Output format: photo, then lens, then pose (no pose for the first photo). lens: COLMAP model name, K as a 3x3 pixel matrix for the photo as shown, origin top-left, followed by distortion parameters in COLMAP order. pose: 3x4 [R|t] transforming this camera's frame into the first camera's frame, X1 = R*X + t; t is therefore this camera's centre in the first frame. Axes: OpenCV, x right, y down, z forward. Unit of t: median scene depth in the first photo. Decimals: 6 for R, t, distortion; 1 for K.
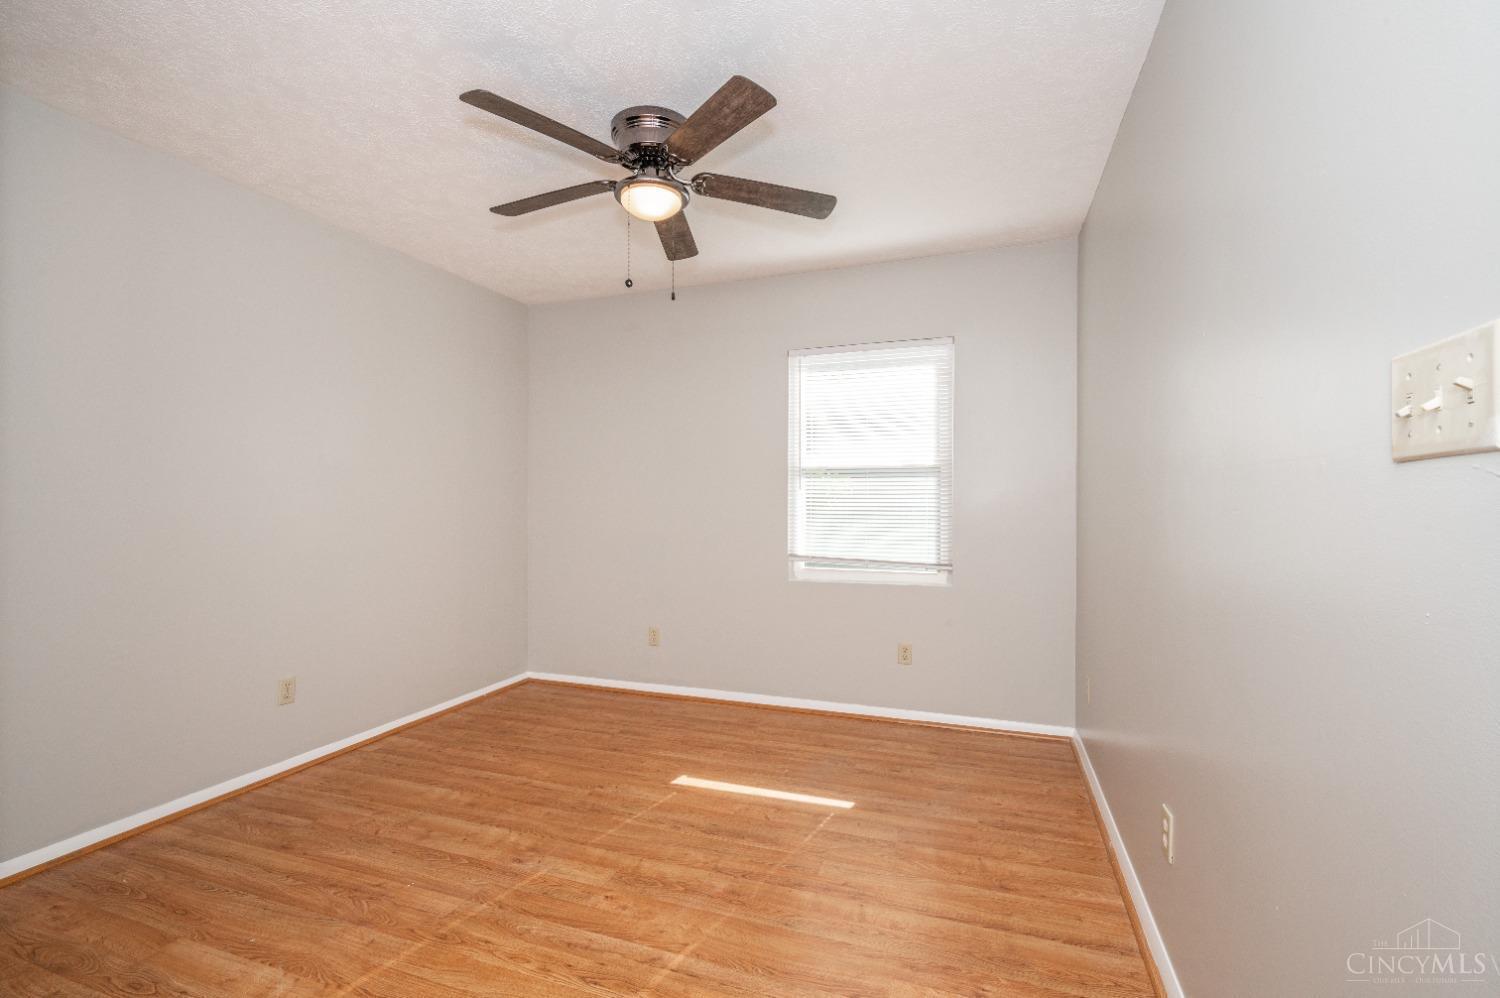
lens RADIAL K [[658.4, 0, 743.9], [0, 658.4, 501.9], [0, 0, 1]] dist [-0.002581, 0.001131]
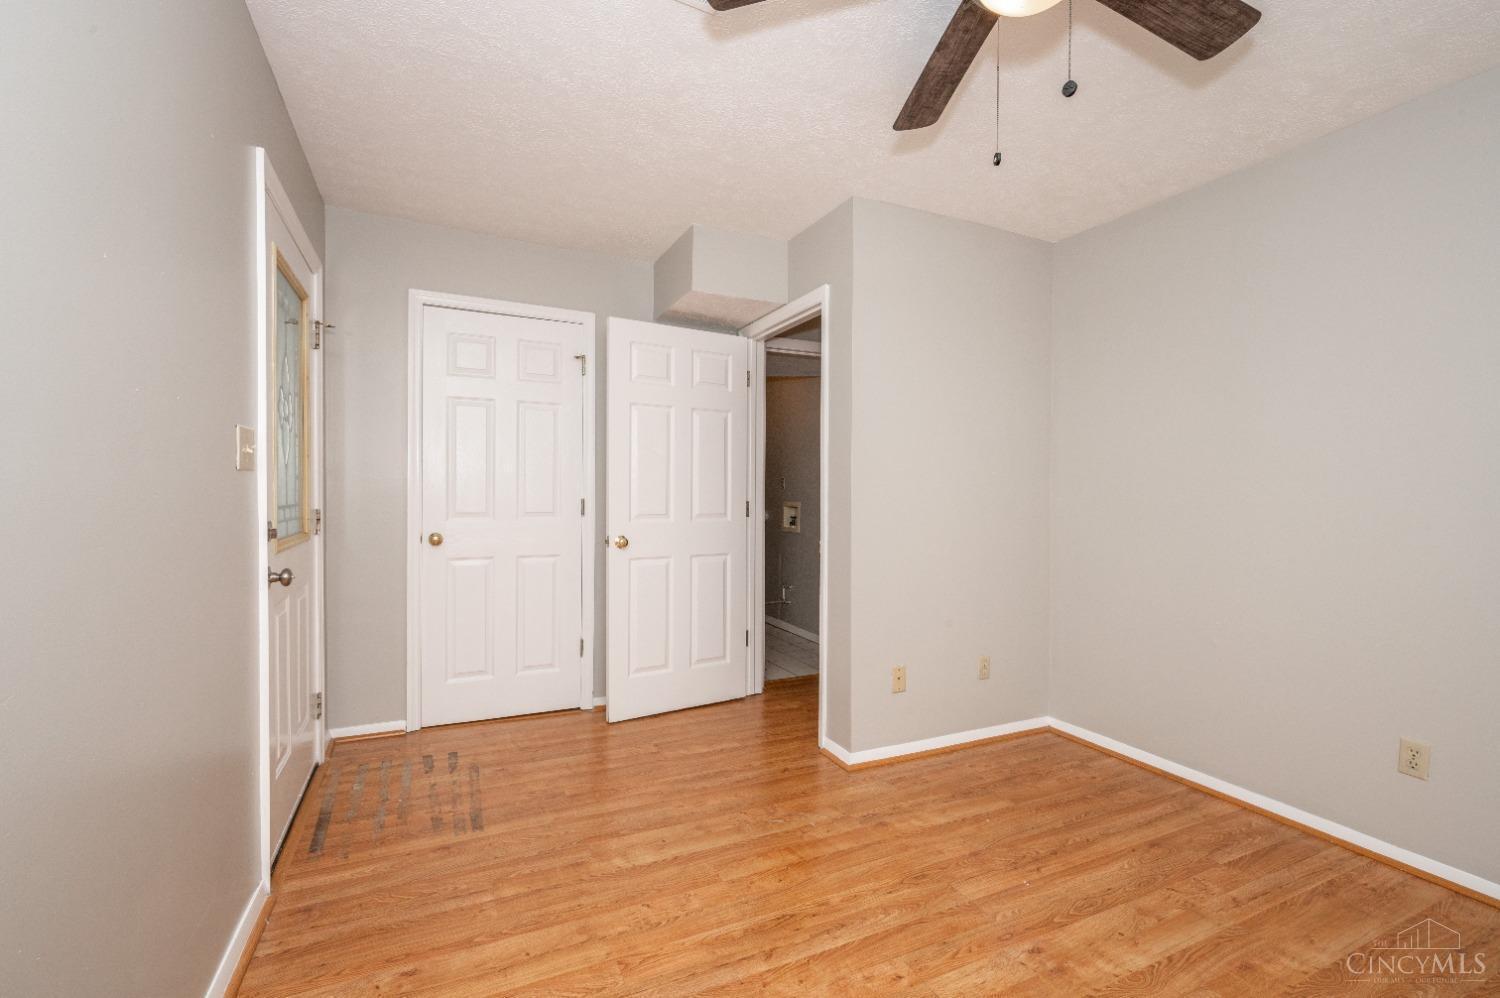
lens RADIAL K [[658.4, 0, 748.6], [0, 658.4, 504.9], [0, 0, 1]] dist [-0.002581, 0.001131]
pose [[-0.699829, 0.003222, -0.714303, 0.412017], [-0.013227, 0.999760, 0.017468, 0.002039], [0.714187, 0.021672, -0.699619, 1.163444]]
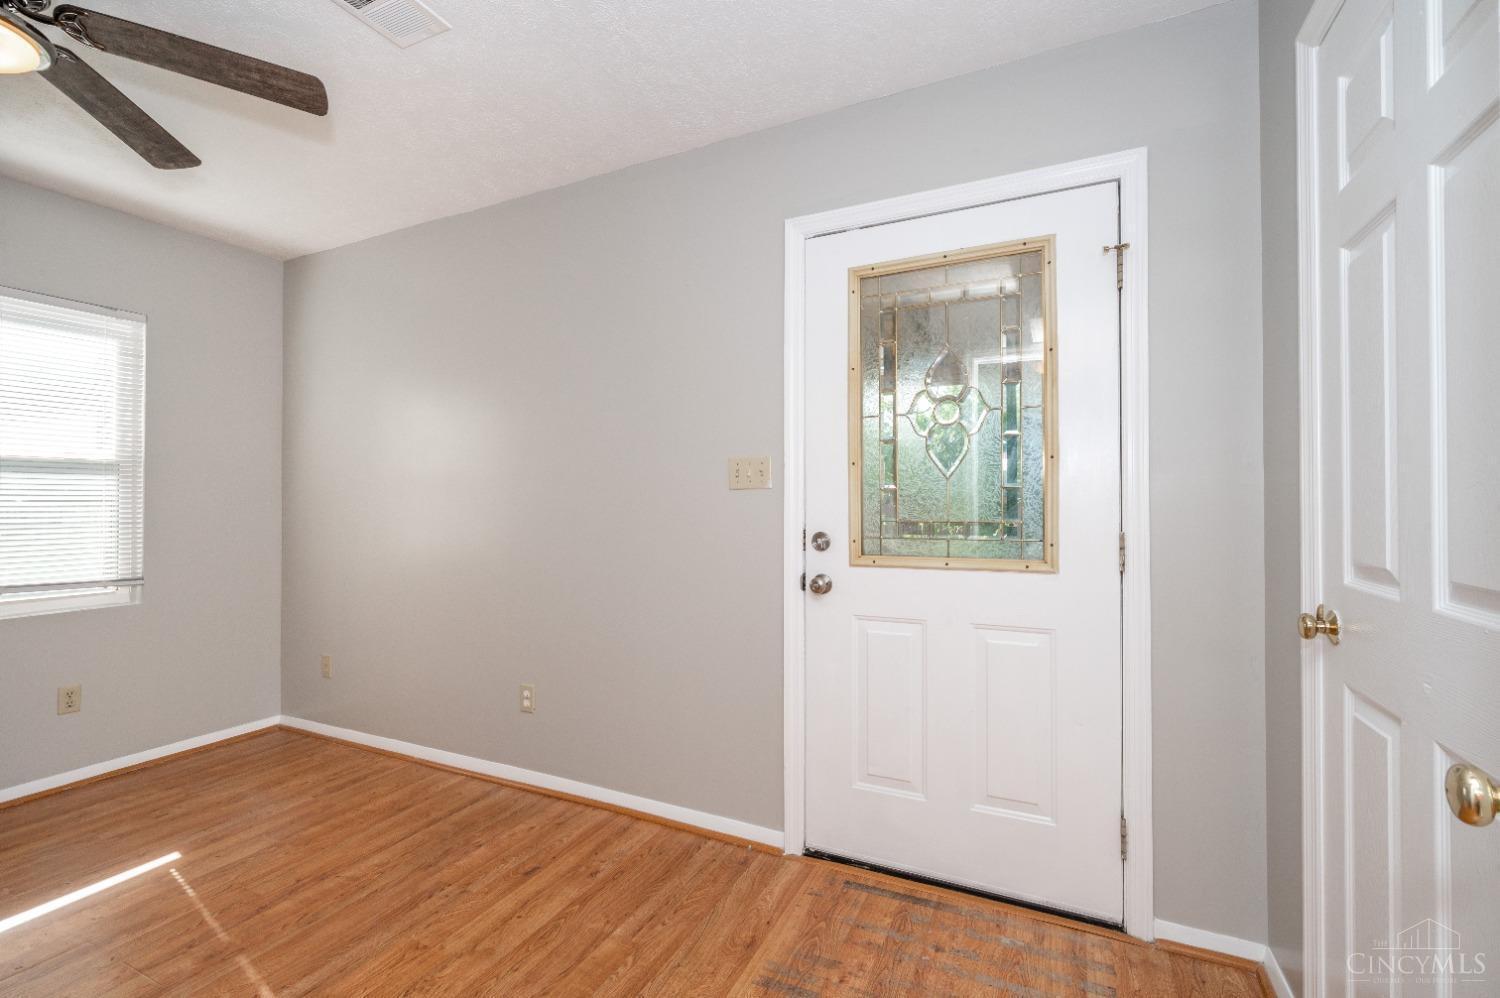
lens RADIAL K [[658.4, 0, 750.0], [0, 658.4, 501.3], [0, 0, 1]] dist [-0.002581, 0.001131]
pose [[0.097201, 0.003215, 0.995260, -0.667393], [0.004417, 0.999984, -0.003662, 0.002582], [-0.995255, 0.004752, 0.097185, 0.173660]]
